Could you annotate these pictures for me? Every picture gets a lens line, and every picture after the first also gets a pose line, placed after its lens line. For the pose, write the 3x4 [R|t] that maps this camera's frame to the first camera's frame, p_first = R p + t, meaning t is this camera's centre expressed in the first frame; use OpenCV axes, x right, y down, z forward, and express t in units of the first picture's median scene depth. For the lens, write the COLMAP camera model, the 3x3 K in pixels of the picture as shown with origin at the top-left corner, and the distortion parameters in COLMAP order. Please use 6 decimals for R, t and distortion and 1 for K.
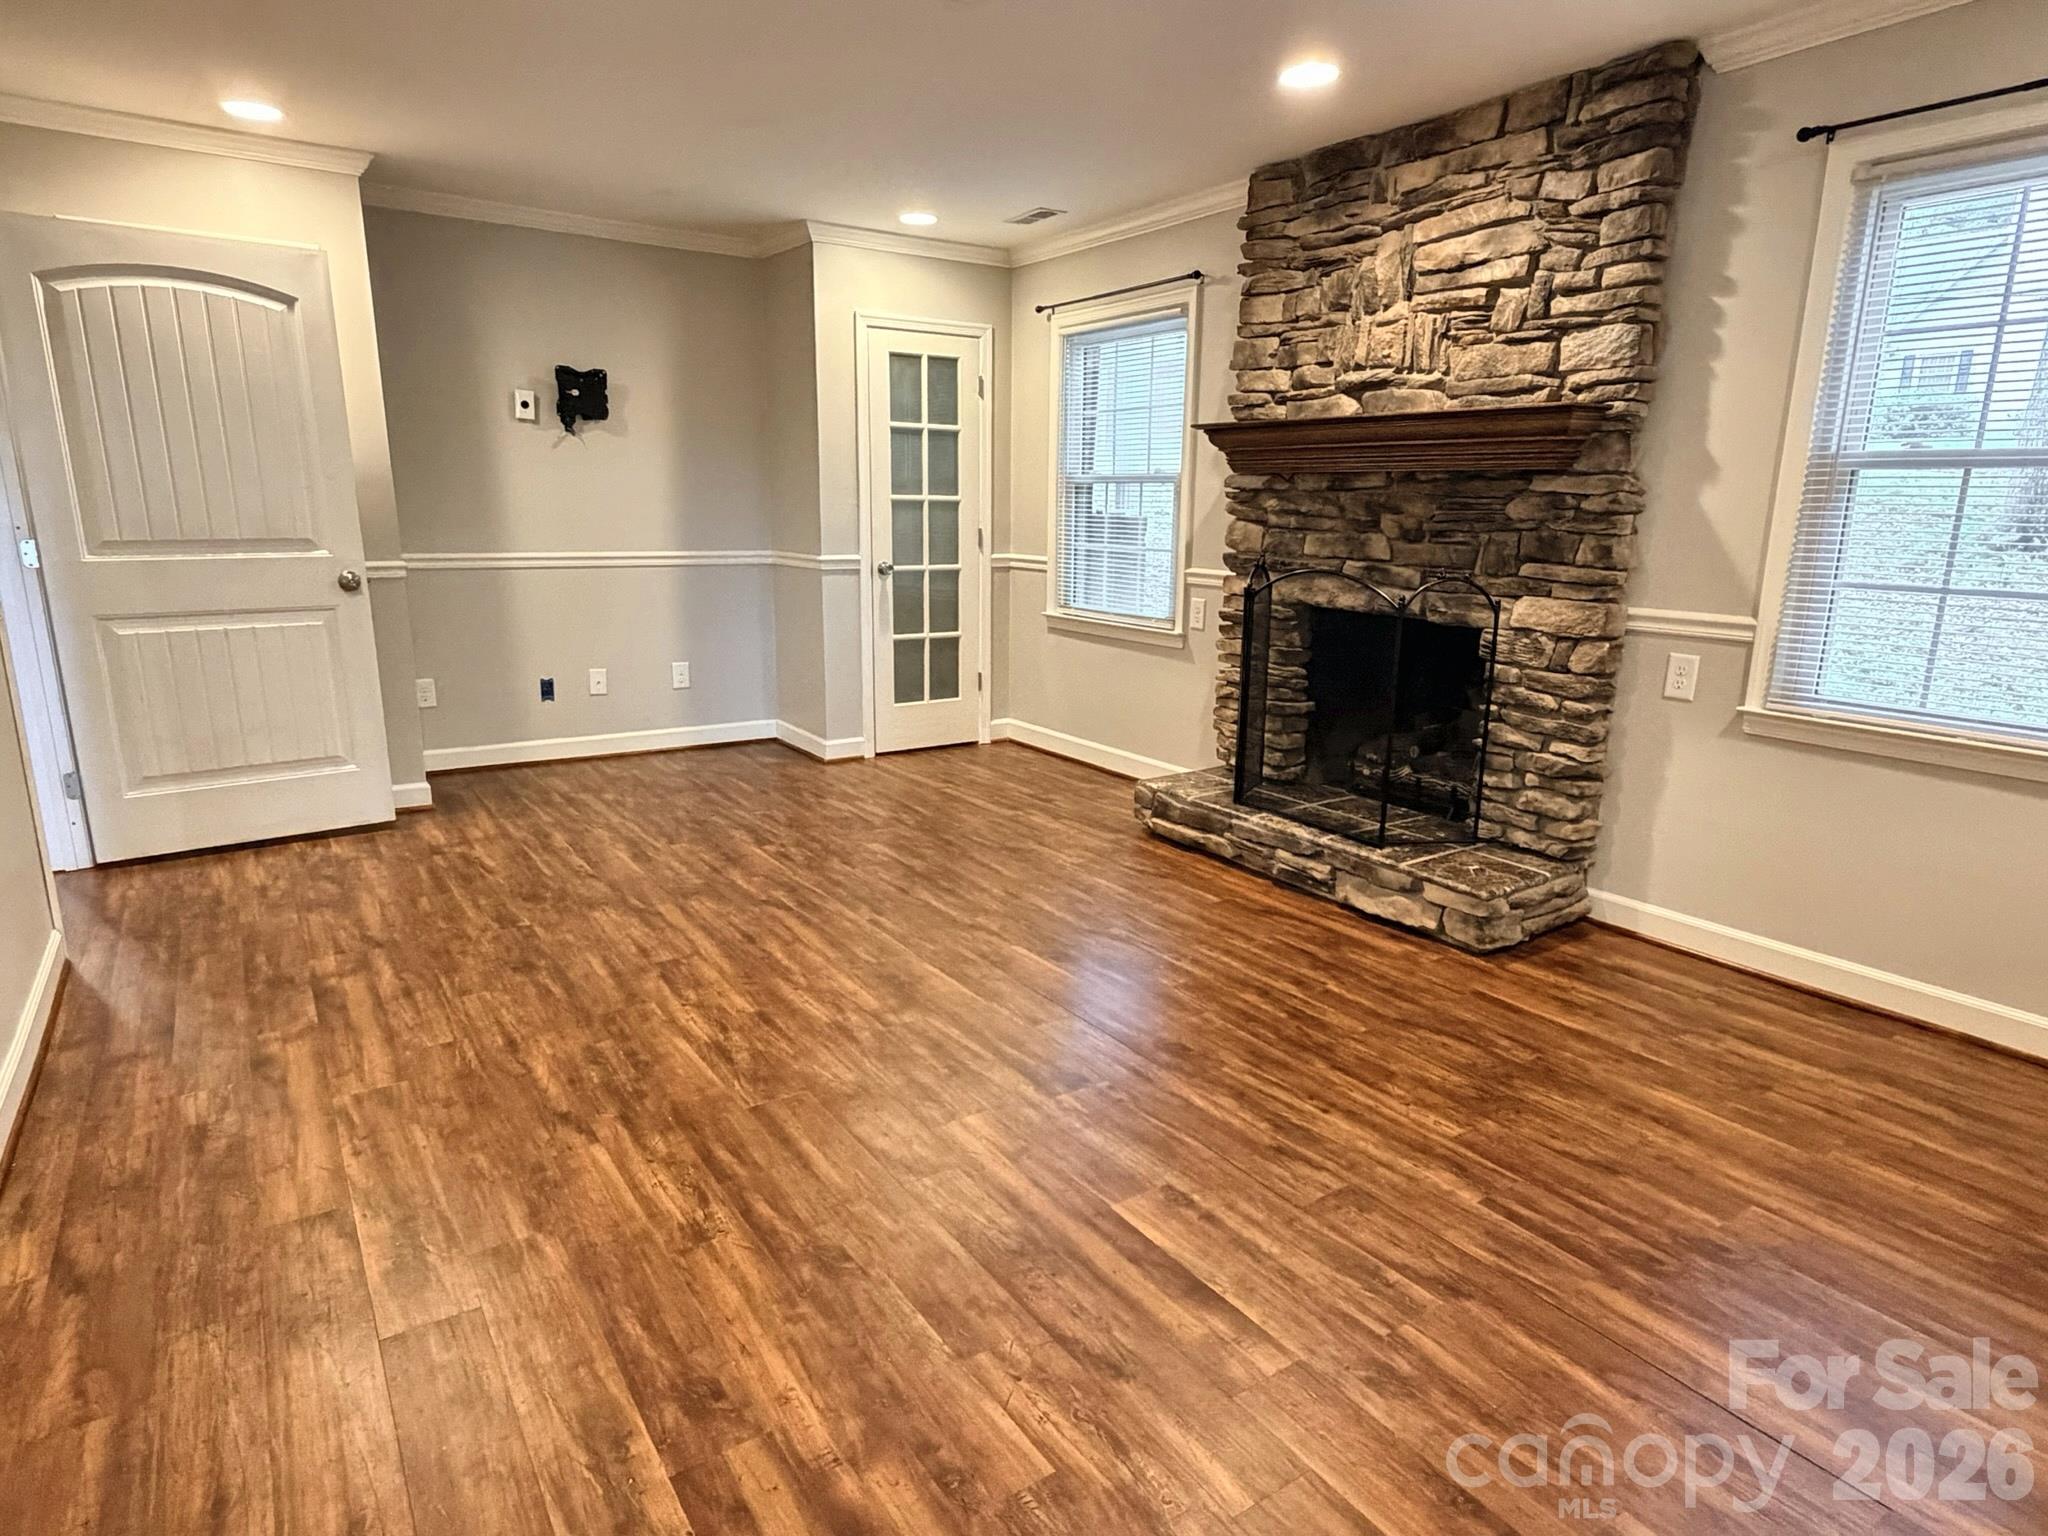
lens RADIAL K [[1134.3, 0, 1024.0], [0, 1134.3, 768.0], [0, 0, 1]] dist [0.022625, -0.000357]
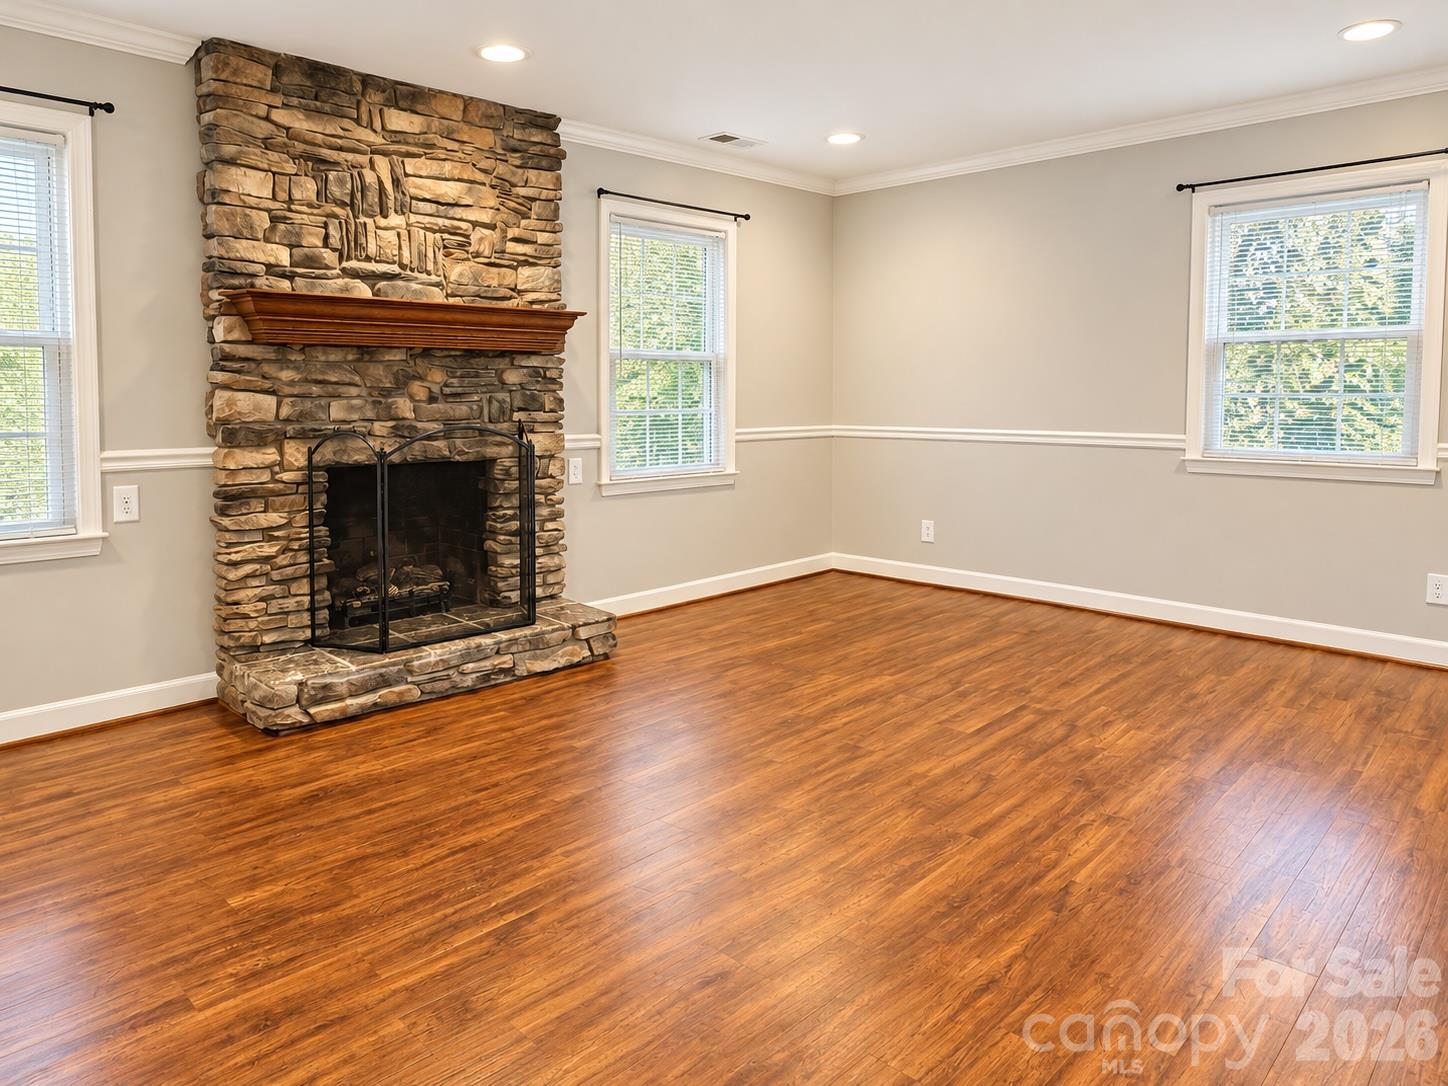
lens RADIAL K [[924.7, 0, 724.0], [0, 924.7, 543.0], [0, 0, 1]] dist [-0.089121, 0.001508]
pose [[-0.187587, -0.183151, 0.965022, -0.751779], [0.211426, 0.951904, 0.221760, -0.211408], [-0.959224, 0.245630, -0.139842, 0.887056]]
